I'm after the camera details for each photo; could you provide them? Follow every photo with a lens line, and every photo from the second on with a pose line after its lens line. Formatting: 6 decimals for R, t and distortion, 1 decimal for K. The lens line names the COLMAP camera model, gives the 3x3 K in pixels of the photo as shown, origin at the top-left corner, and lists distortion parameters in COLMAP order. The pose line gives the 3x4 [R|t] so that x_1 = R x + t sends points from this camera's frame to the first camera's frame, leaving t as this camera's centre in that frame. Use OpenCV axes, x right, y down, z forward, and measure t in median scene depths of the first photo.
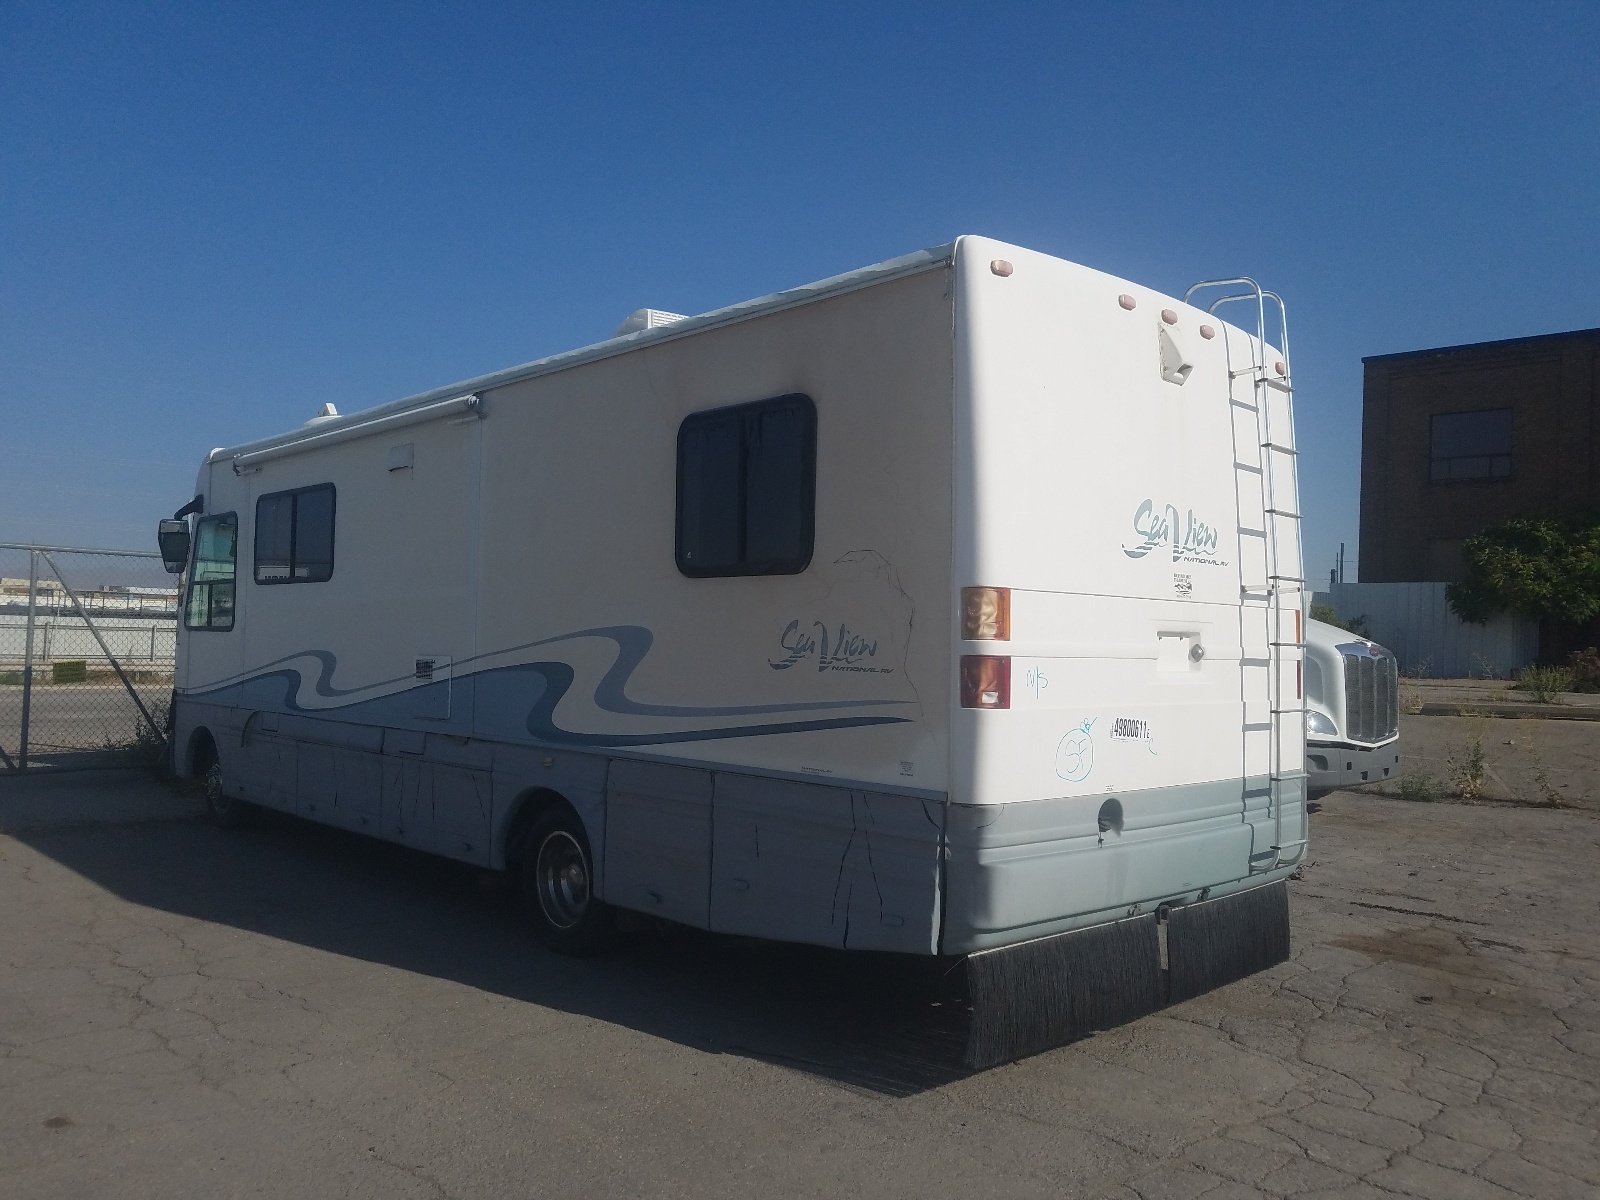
lens RADIAL K [[1207.1, 0, 800.4], [0, 1207.1, 624.0], [0, 0, 1]] dist [0.006382, 0.001220]
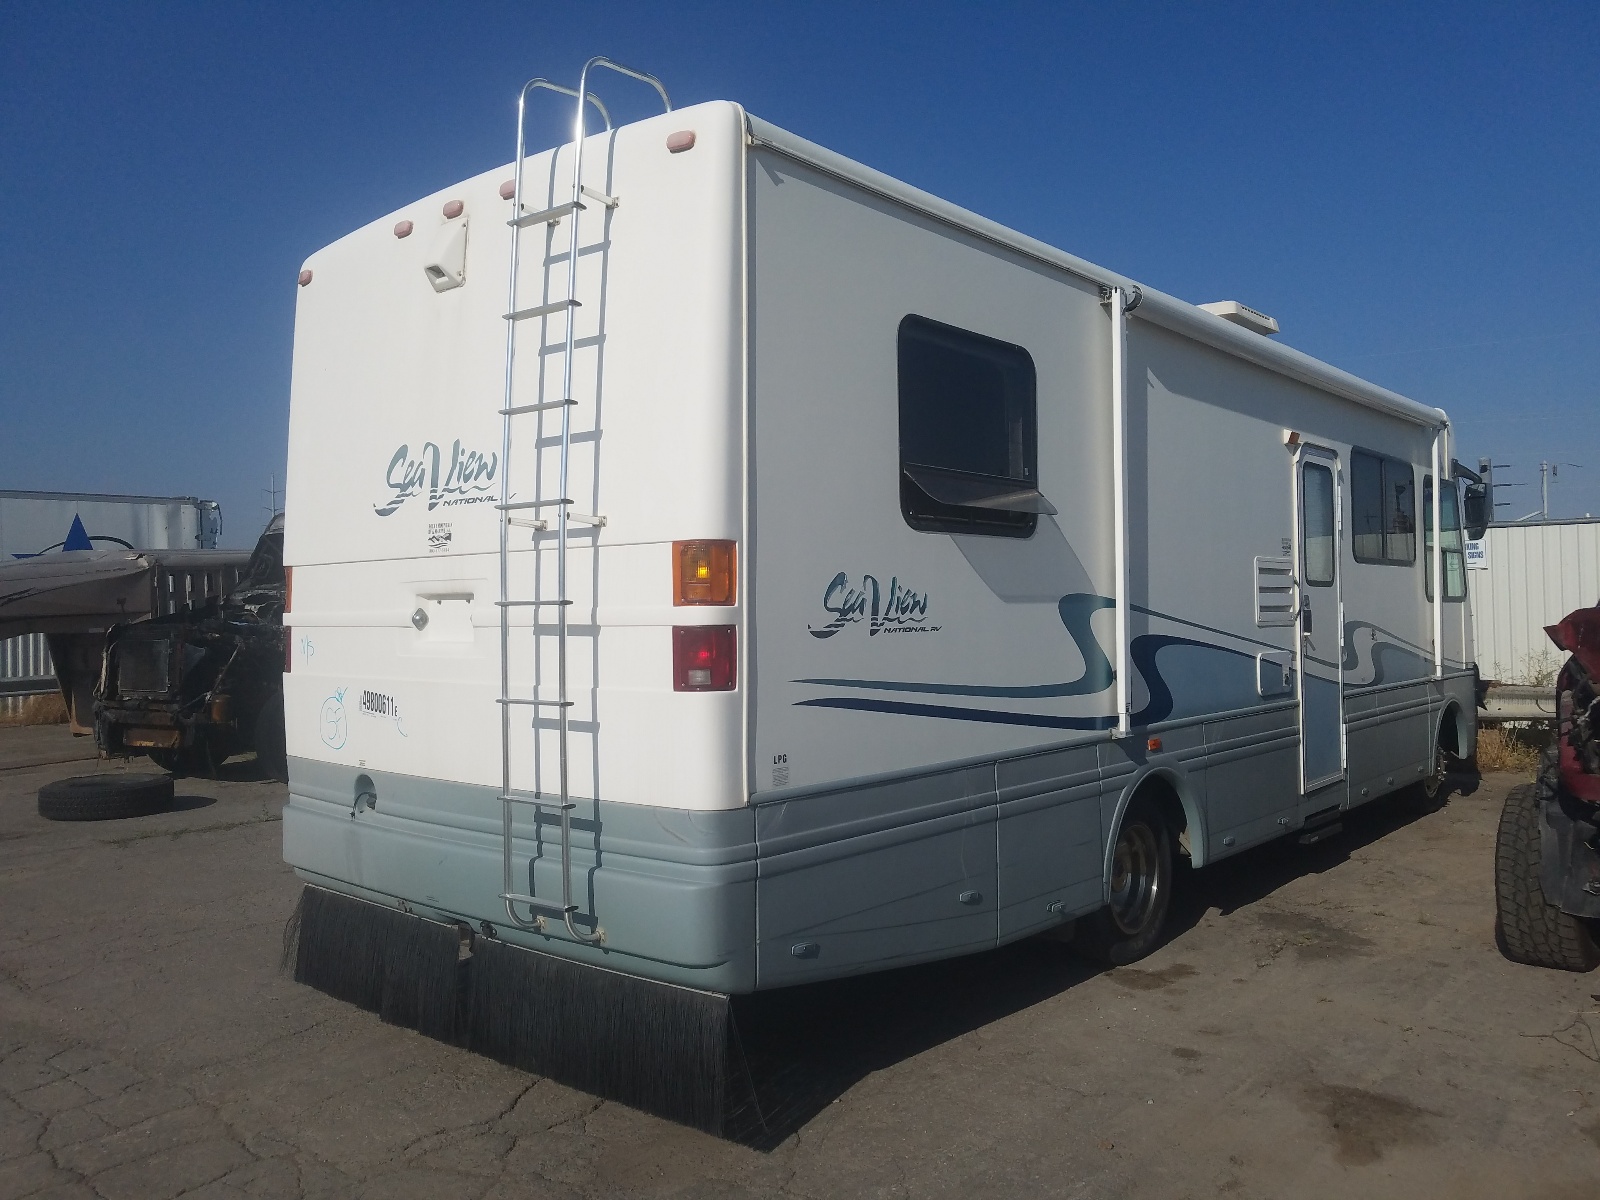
lens RADIAL K [[1246.0, 0, 799.6], [0, 1246.0, 596.5], [0, 0, 1]] dist [-0.000690, 0.000153]
pose [[0.120916, -0.020638, -0.992448, 1.141687], [0.044223, 0.998903, -0.015385, 0.031111], [0.991677, -0.042029, 0.121697, 1.096546]]
